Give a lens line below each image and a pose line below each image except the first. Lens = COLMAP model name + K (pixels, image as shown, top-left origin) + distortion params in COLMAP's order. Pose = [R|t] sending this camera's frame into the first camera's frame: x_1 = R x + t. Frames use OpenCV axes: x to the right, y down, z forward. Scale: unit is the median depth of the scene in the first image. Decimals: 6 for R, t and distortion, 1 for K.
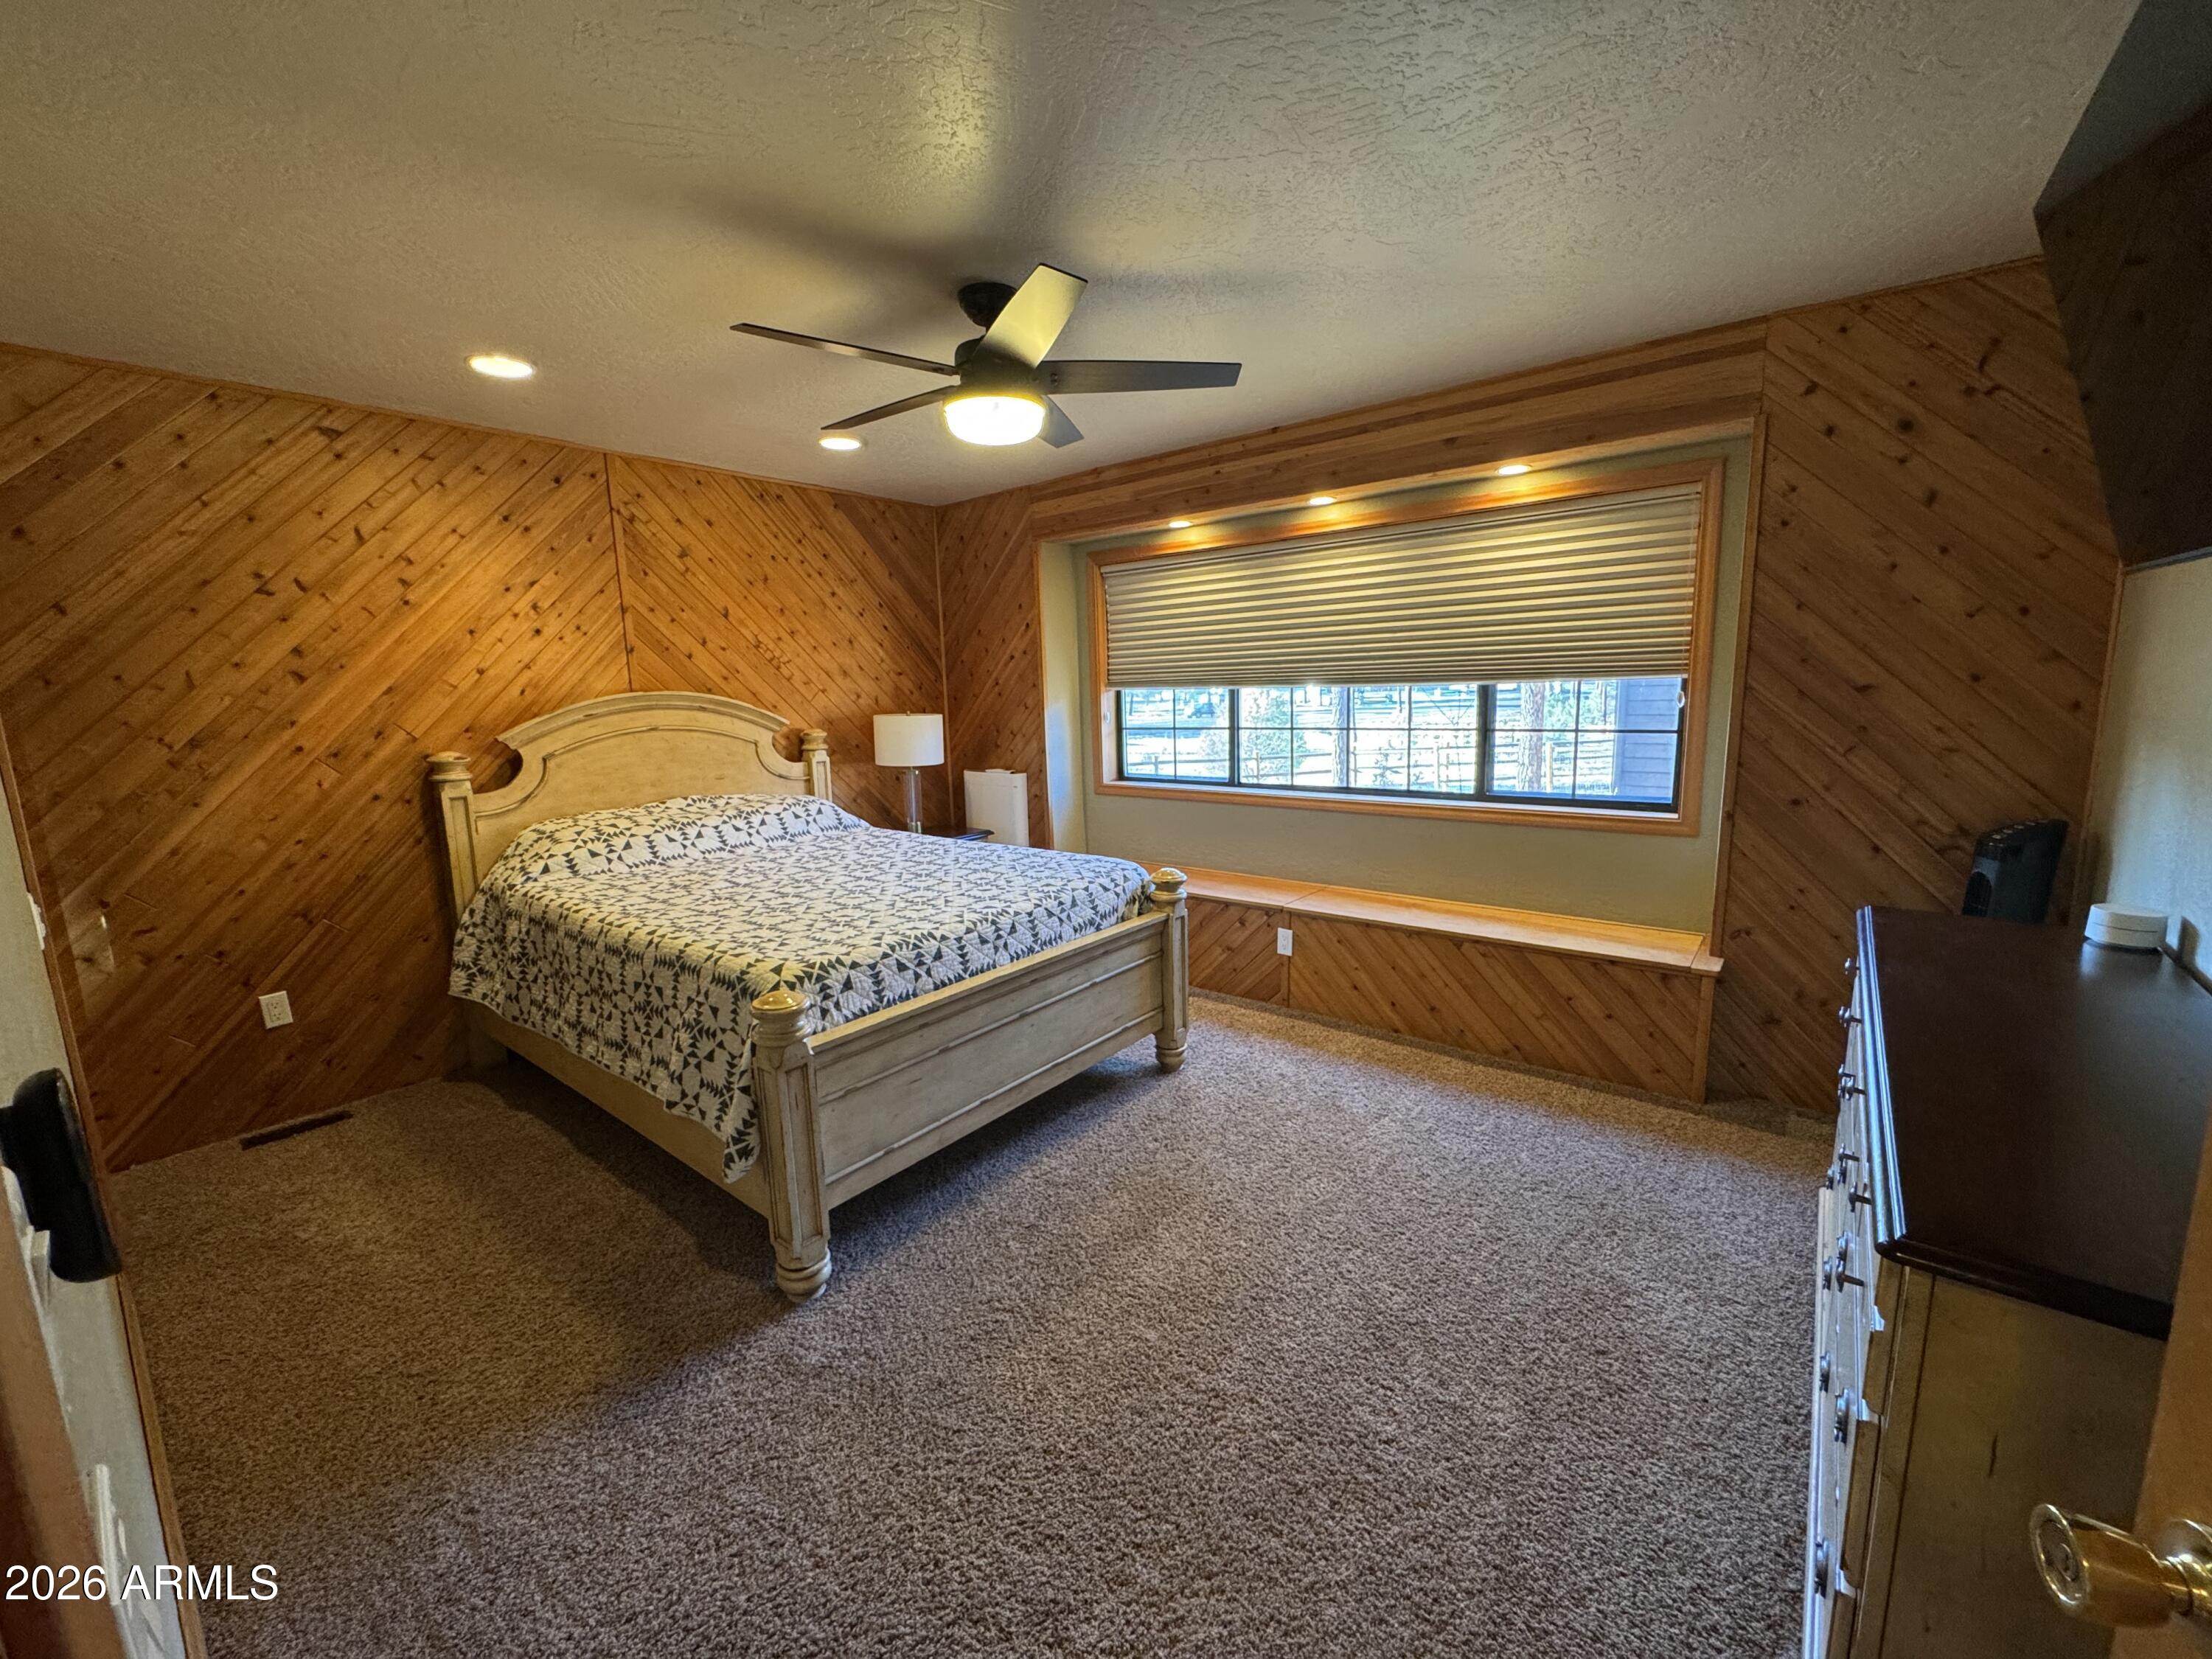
lens RADIAL K [[875.1, 0, 1114.5], [0, 875.1, 825.9], [0, 0, 1]] dist [-0.006835, 0.000513]
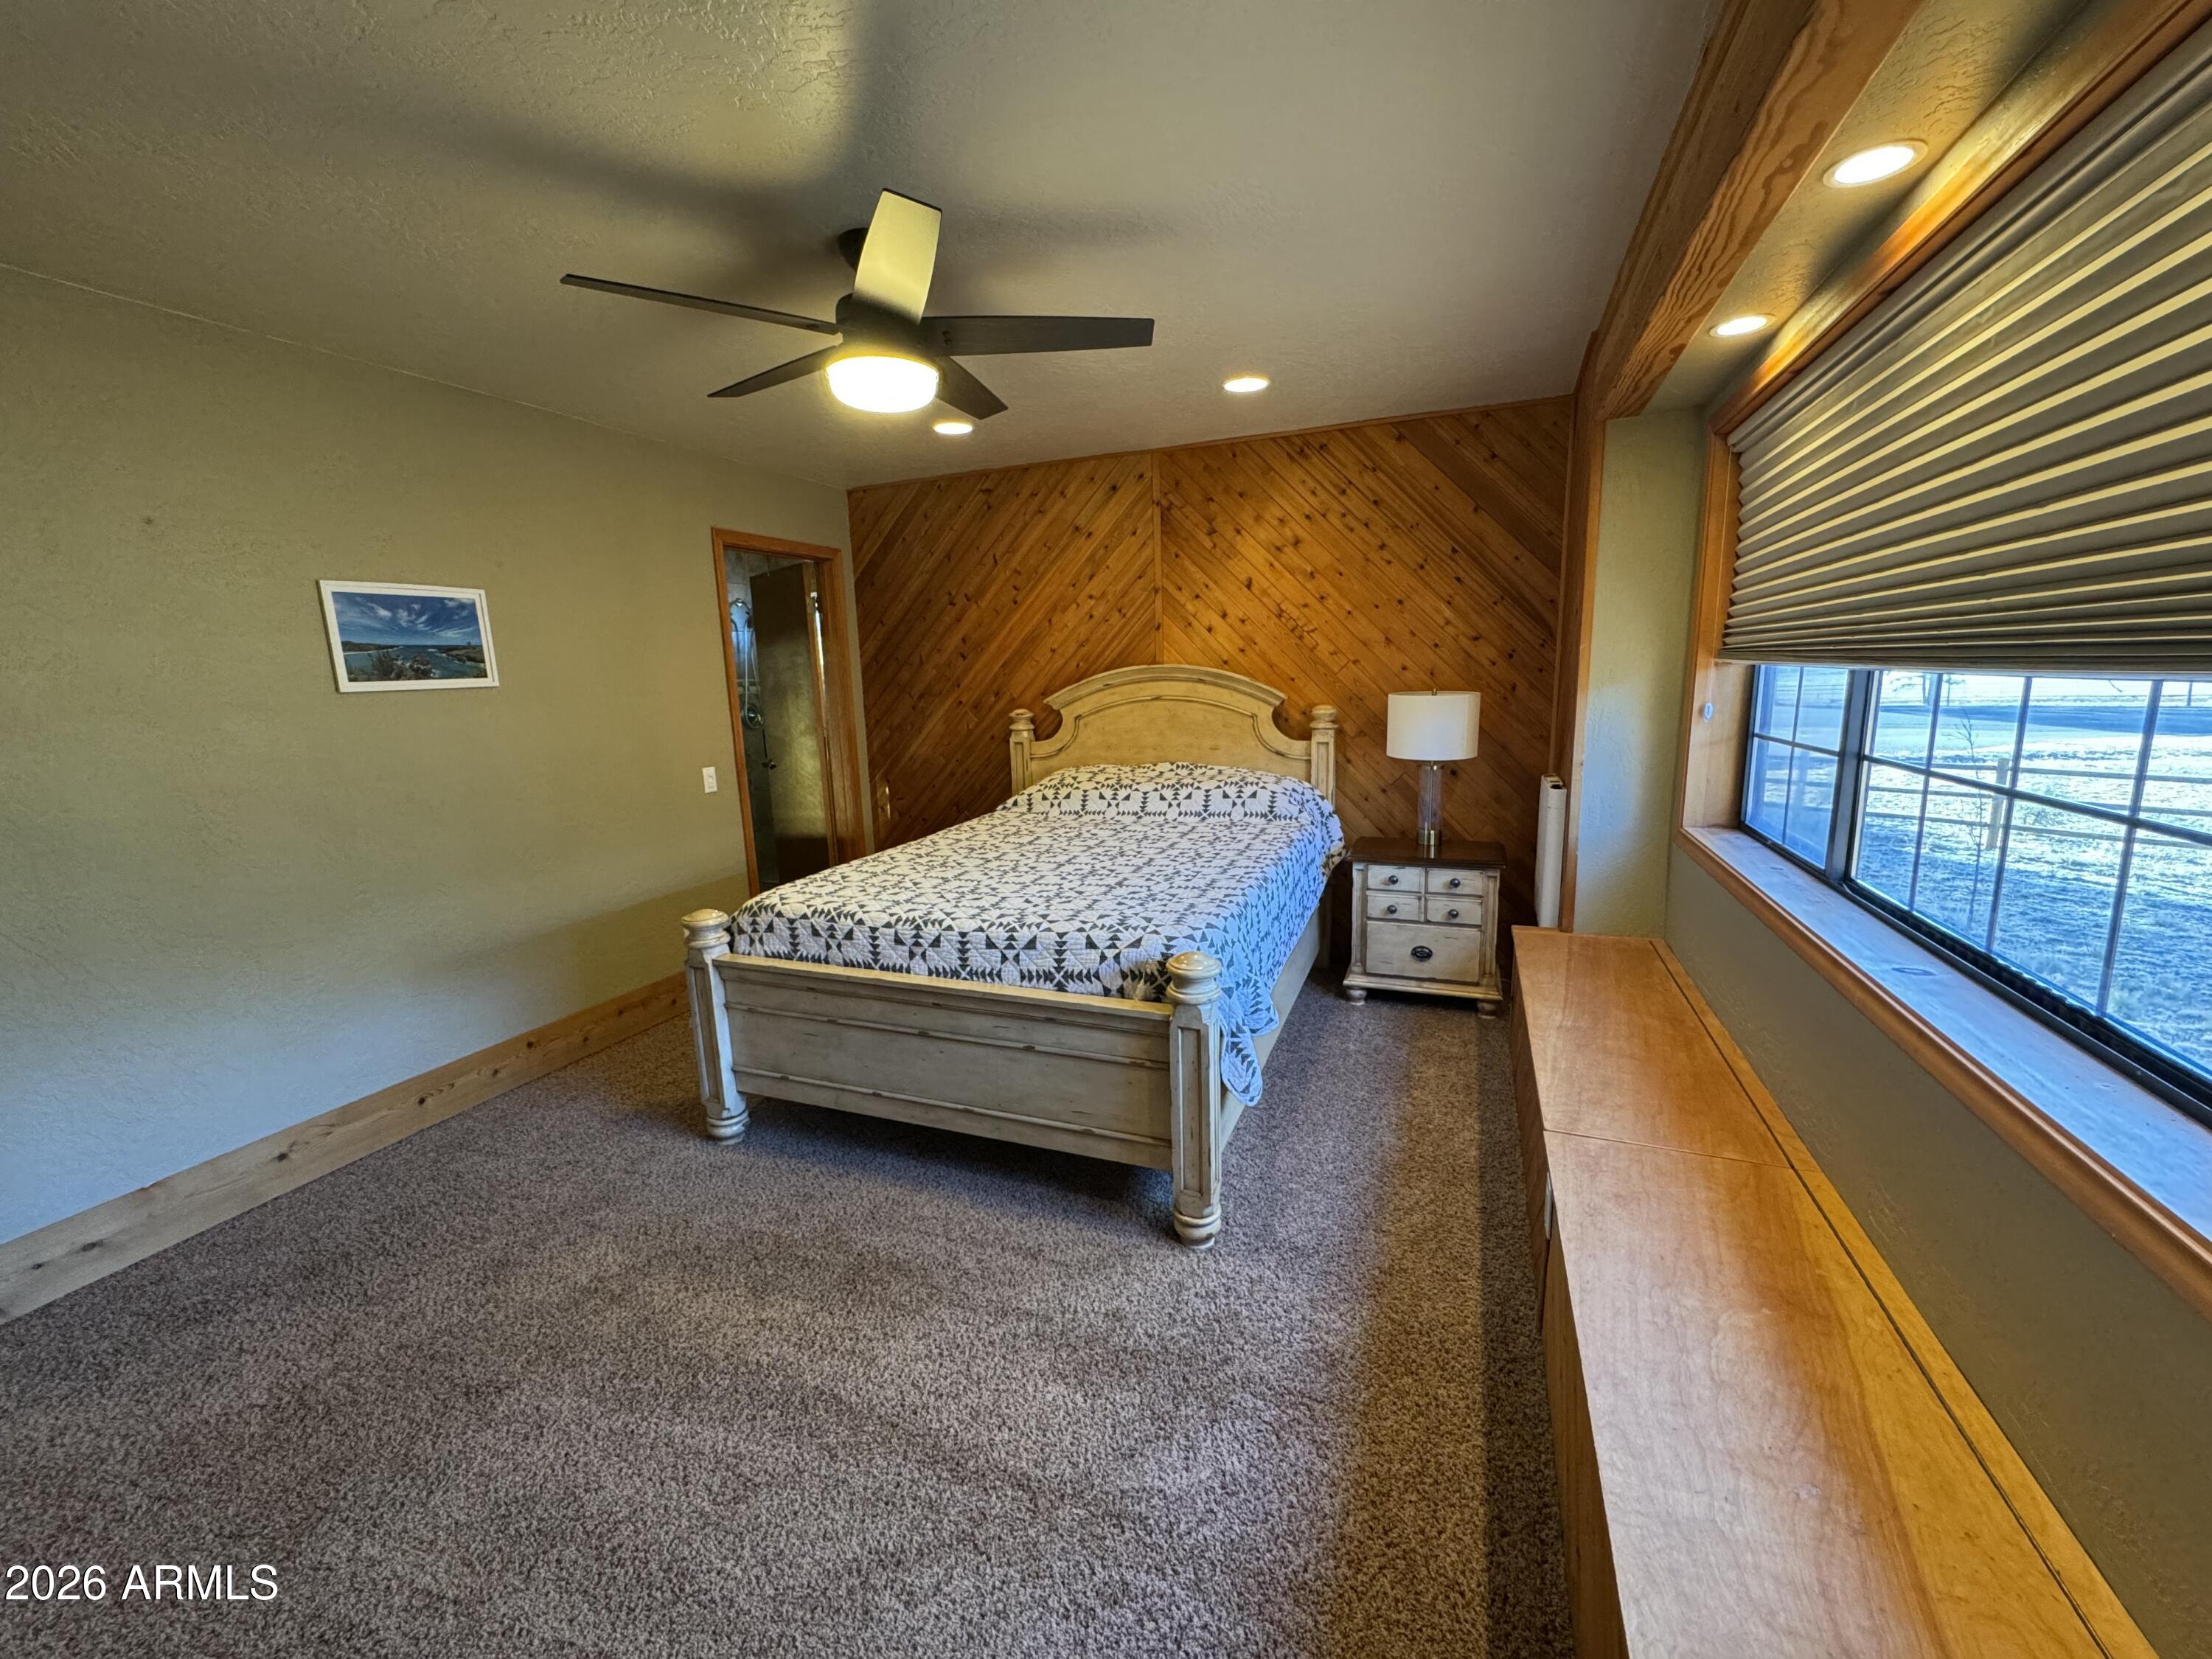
lens RADIAL K [[875.1, 0, 1114.9], [0, 875.1, 833.7], [0, 0, 1]] dist [-0.006835, 0.000513]
pose [[0.299051, 0.192470, -0.934625, 0.679557], [-0.129551, 0.978568, 0.160067, -0.144263], [0.945402, 0.073214, 0.317576, 0.768488]]
